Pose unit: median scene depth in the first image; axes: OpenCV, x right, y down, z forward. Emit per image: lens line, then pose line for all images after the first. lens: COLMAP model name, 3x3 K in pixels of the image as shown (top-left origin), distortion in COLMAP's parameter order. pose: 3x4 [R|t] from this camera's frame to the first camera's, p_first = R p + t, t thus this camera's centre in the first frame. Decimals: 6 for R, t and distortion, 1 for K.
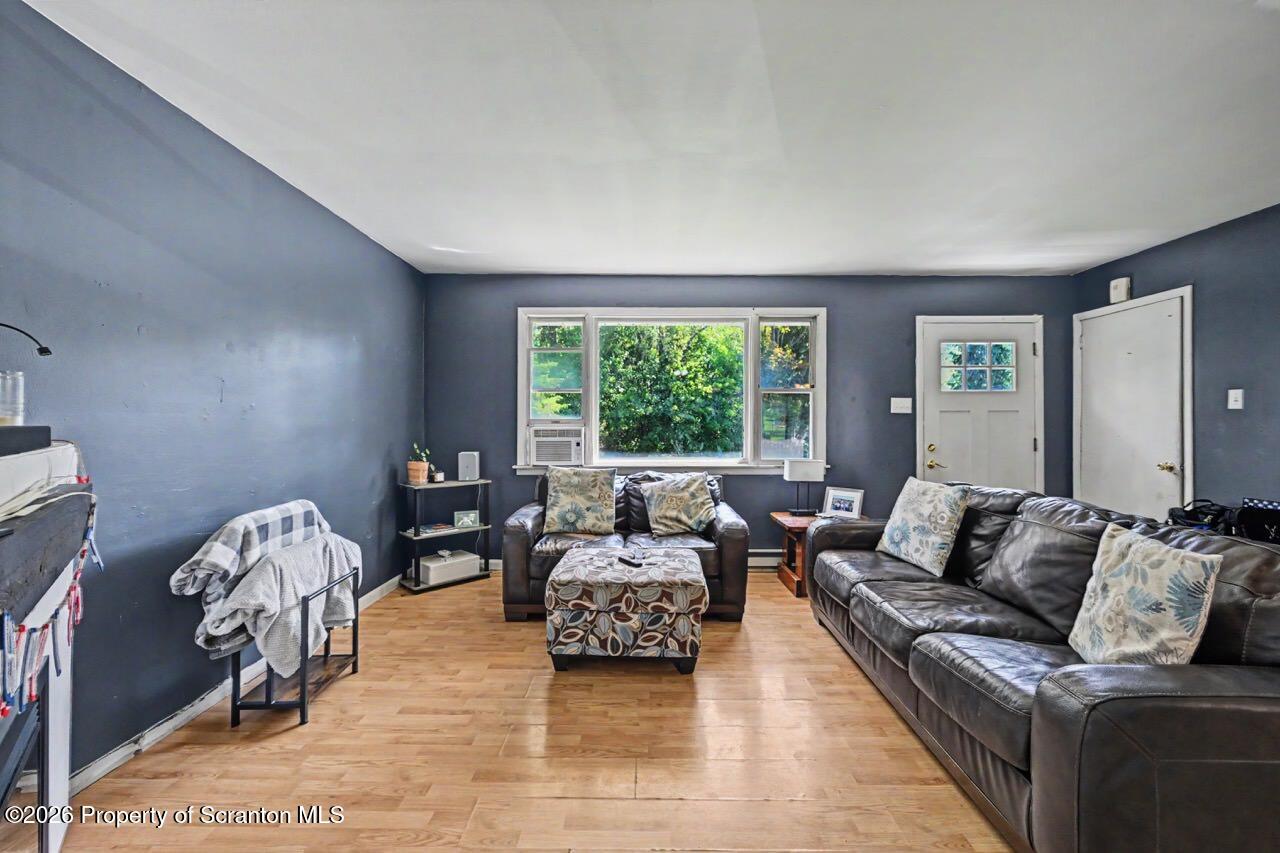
lens RADIAL K [[503.9, 0, 640.0], [0, 503.9, 426.5], [0, 0, 1]] dist [-0.000107, 0.000007]
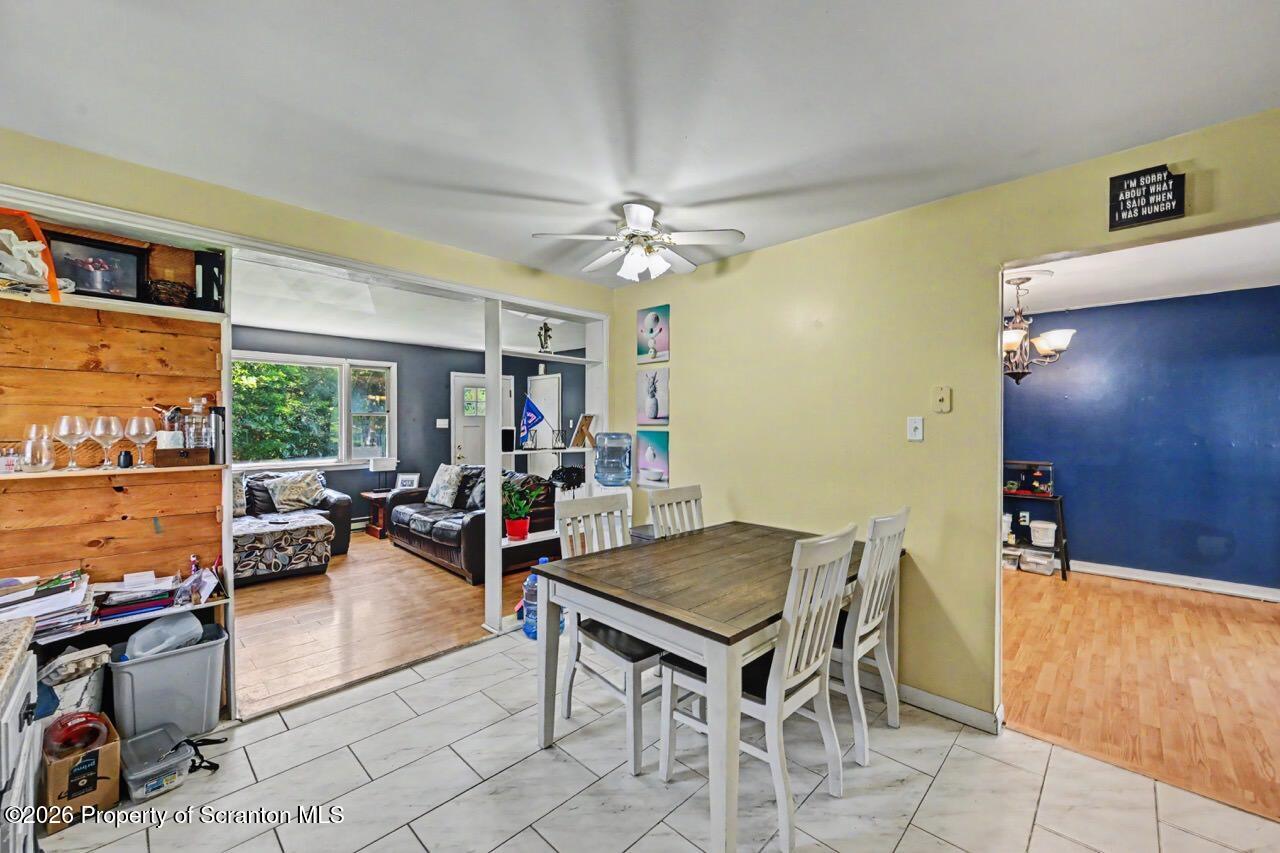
lens RADIAL K [[503.9, 0, 640.0], [0, 503.9, 426.5], [0, 0, 1]] dist [-0.000107, 0.000007]
pose [[0.693280, -0.008598, 0.720617, -0.343528], [0.003970, 0.999959, 0.008112, -0.057555], [-0.720658, -0.002763, 0.693286, -0.919478]]
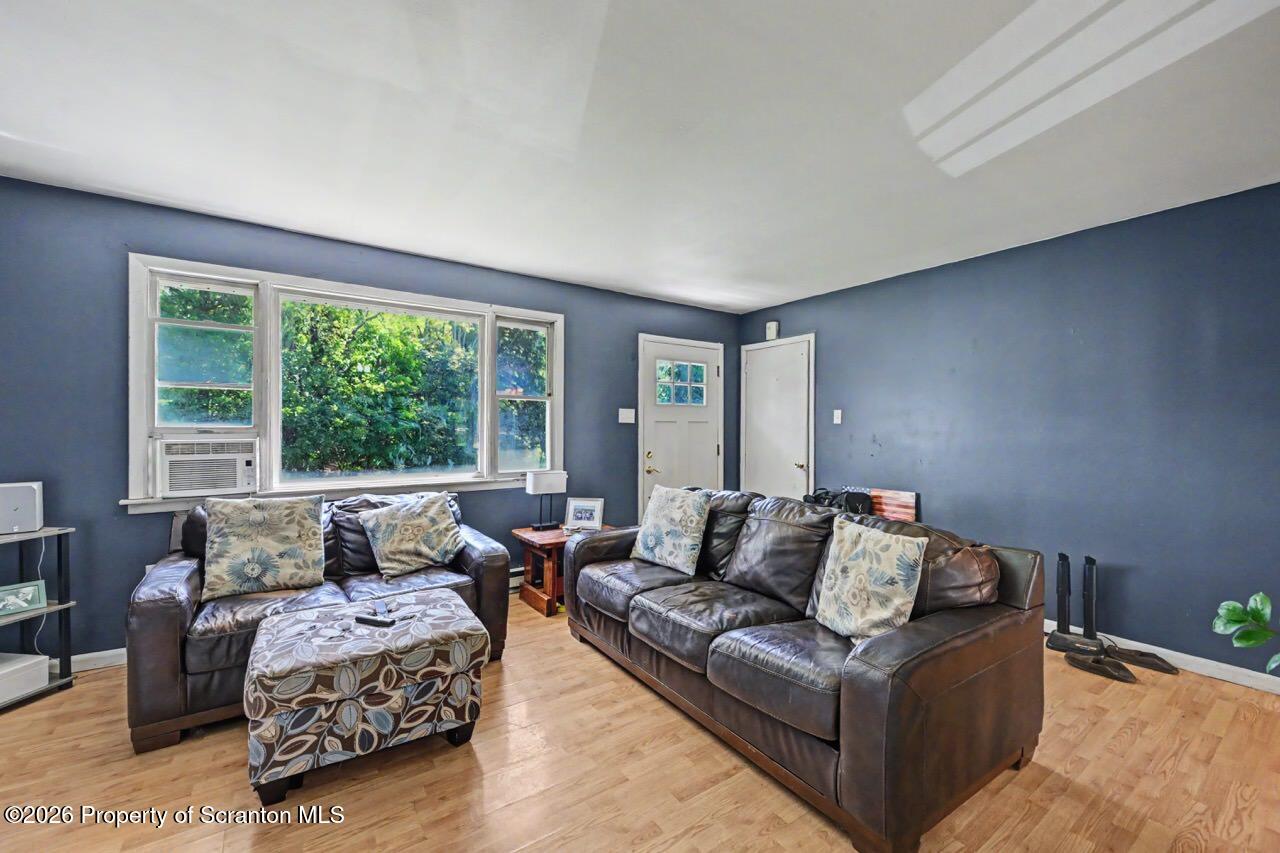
lens RADIAL K [[518.1, 0, 641.4], [0, 518.1, 434.4], [0, 0, 1]] dist [-0.001543, -0.000292]
pose [[0.817360, -0.004027, 0.576114, -0.120224], [-0.000560, 0.999970, 0.007785, -0.014838], [-0.576127, -0.006686, 0.817333, 0.117275]]
